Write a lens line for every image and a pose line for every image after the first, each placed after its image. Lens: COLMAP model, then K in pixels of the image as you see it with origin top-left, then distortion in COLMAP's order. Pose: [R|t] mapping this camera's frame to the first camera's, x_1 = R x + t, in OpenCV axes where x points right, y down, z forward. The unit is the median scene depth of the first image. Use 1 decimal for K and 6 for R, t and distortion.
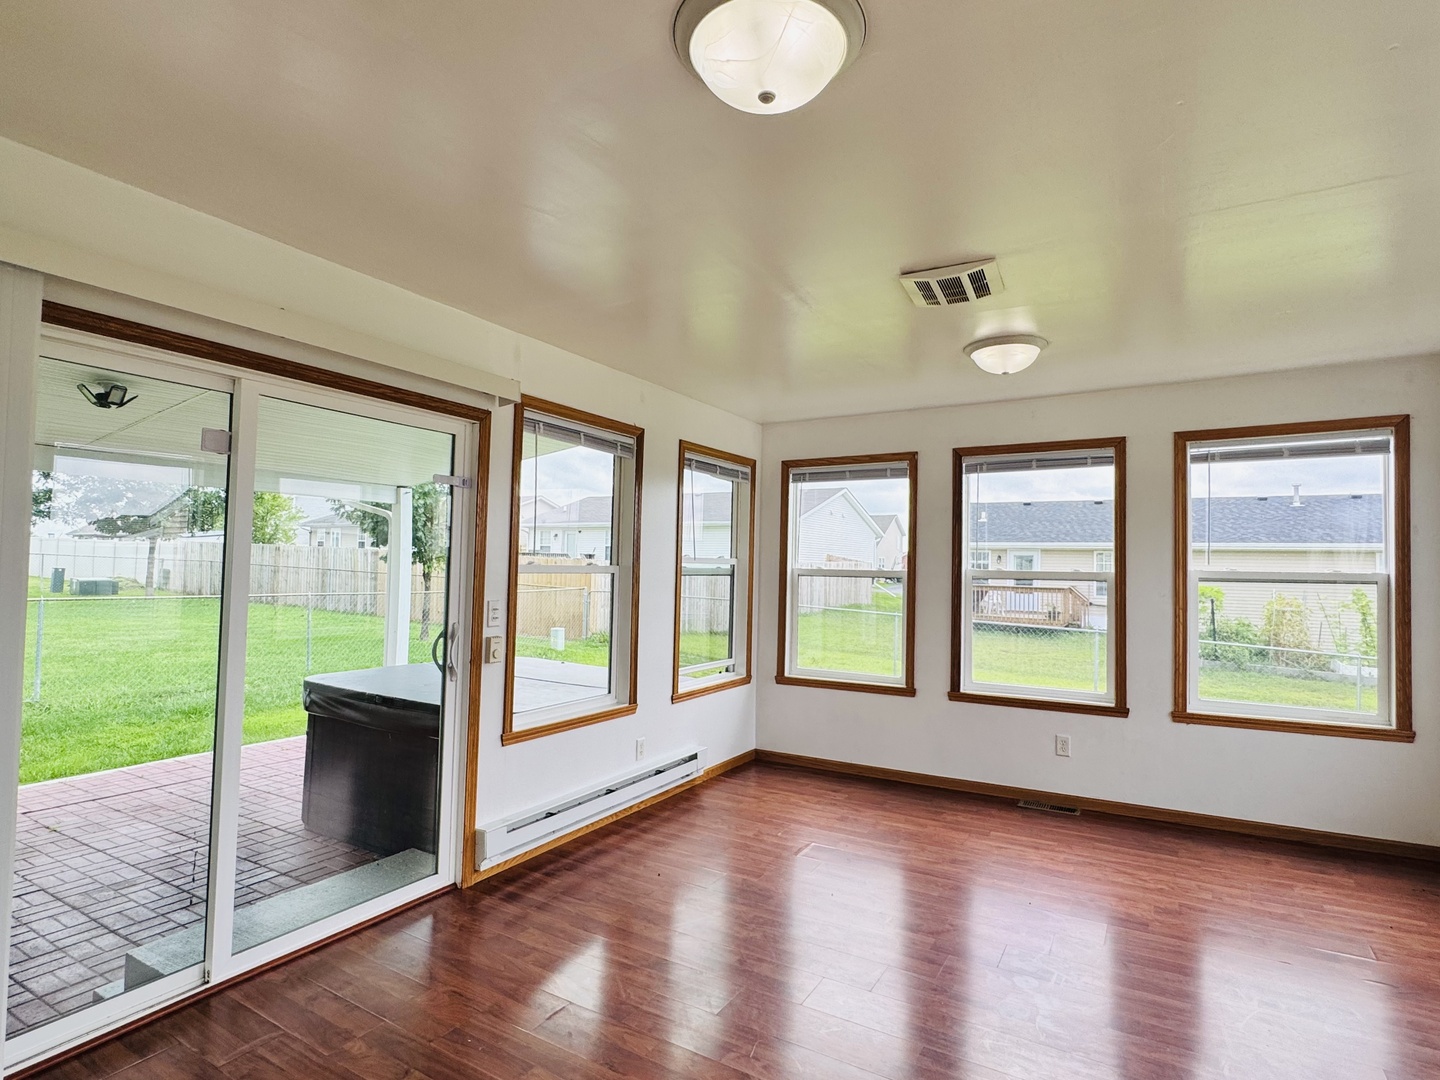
lens RADIAL K [[735.8, 0, 720.0], [0, 735.8, 540.0], [0, 0, 1]] dist [0.002997, 0.000675]
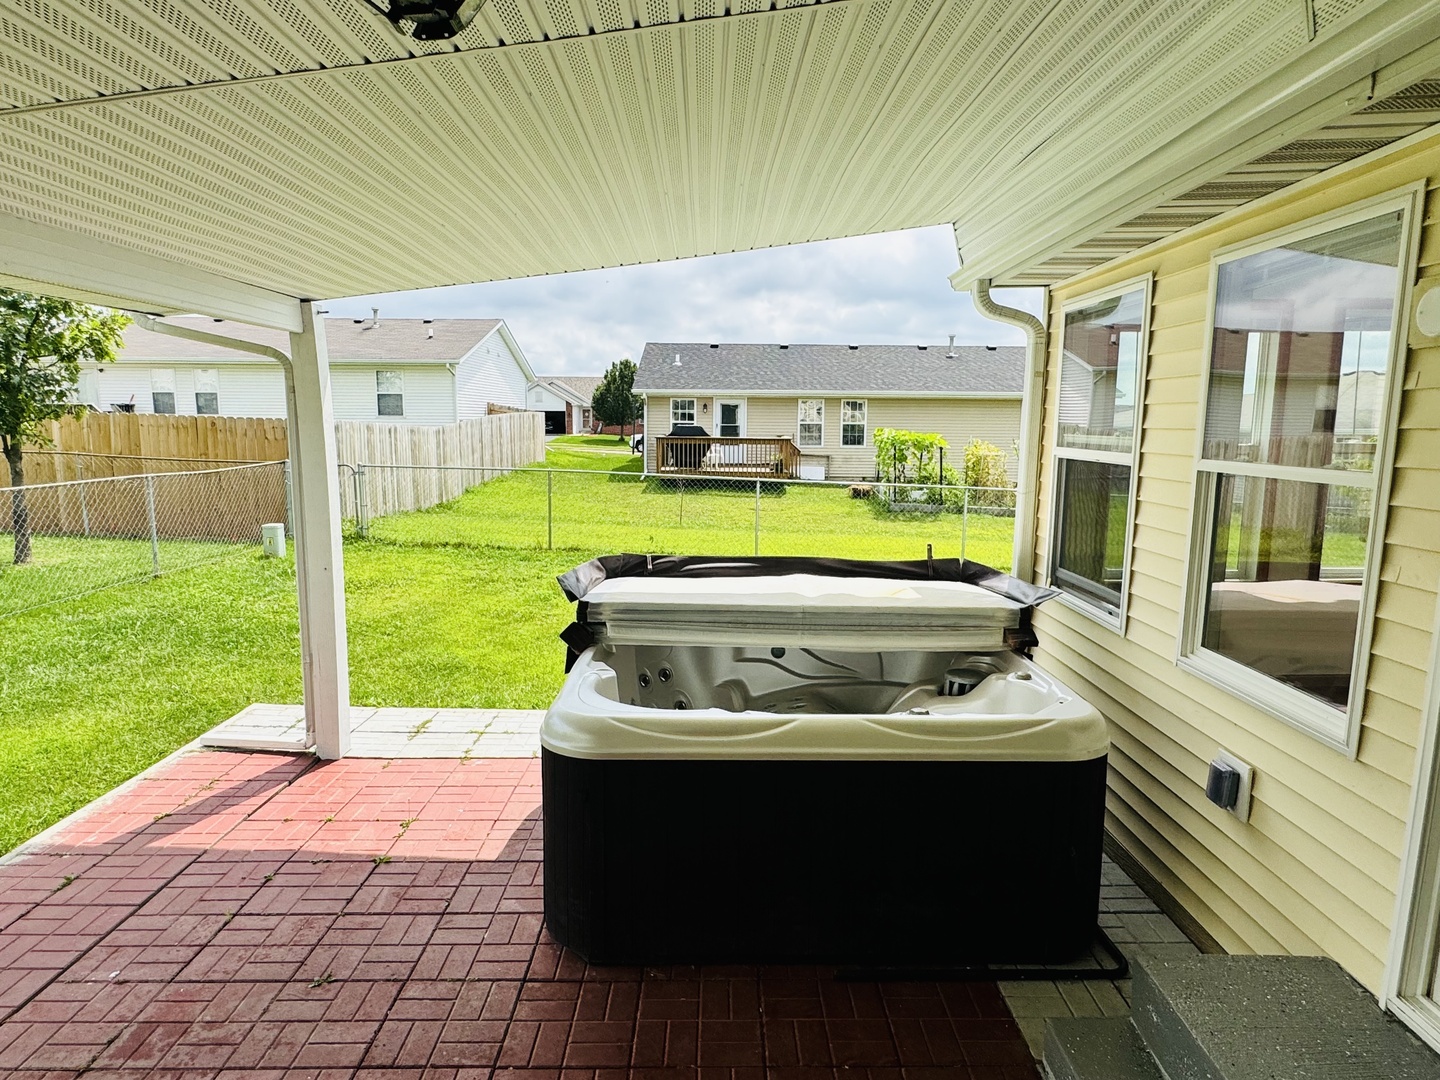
lens RADIAL K [[834.7, 0, 720.0], [0, 834.7, 540.0], [0, 0, 1]] dist [-0.003257, -0.001501]
pose [[0.862560, -0.087232, 0.498379, -0.148607], [-0.006359, 0.983078, 0.183077, -0.003123], [-0.505915, -0.161084, 0.847409, 0.097809]]
